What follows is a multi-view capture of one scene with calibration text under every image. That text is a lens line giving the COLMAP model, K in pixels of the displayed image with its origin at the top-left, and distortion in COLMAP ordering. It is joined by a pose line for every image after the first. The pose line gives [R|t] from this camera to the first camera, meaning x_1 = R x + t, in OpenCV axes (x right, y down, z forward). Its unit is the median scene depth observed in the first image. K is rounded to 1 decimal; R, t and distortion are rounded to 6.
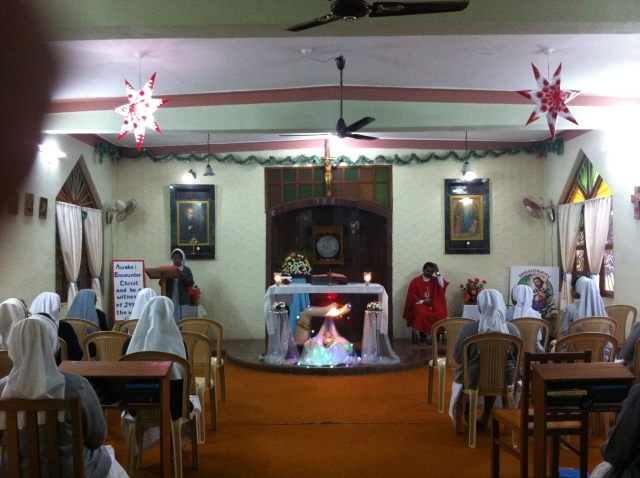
lens RADIAL K [[630.9, 0, 320.0], [0, 630.9, 239.0], [0, 0, 1]] dist [0.094958, -0.335326]
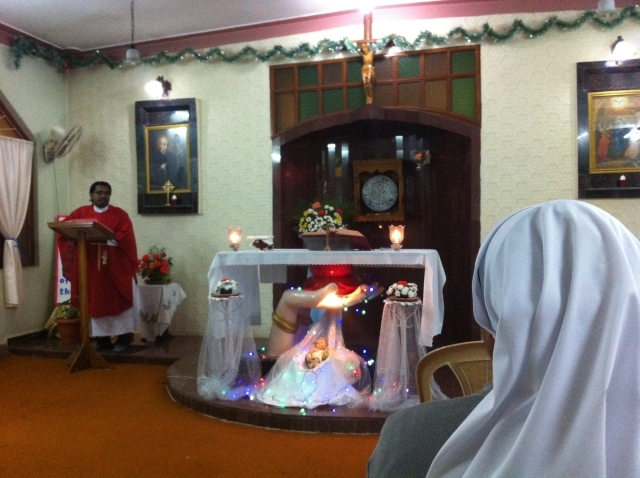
lens RADIAL K [[630.9, 0, 320.0], [0, 630.9, 239.0], [0, 0, 1]] dist [0.094958, -0.335326]
pose [[0.964556, -0.001748, -0.263873, 0.126632], [0.010147, 0.999484, 0.030468, 0.039604], [0.263684, -0.032065, 0.964076, 0.406574]]
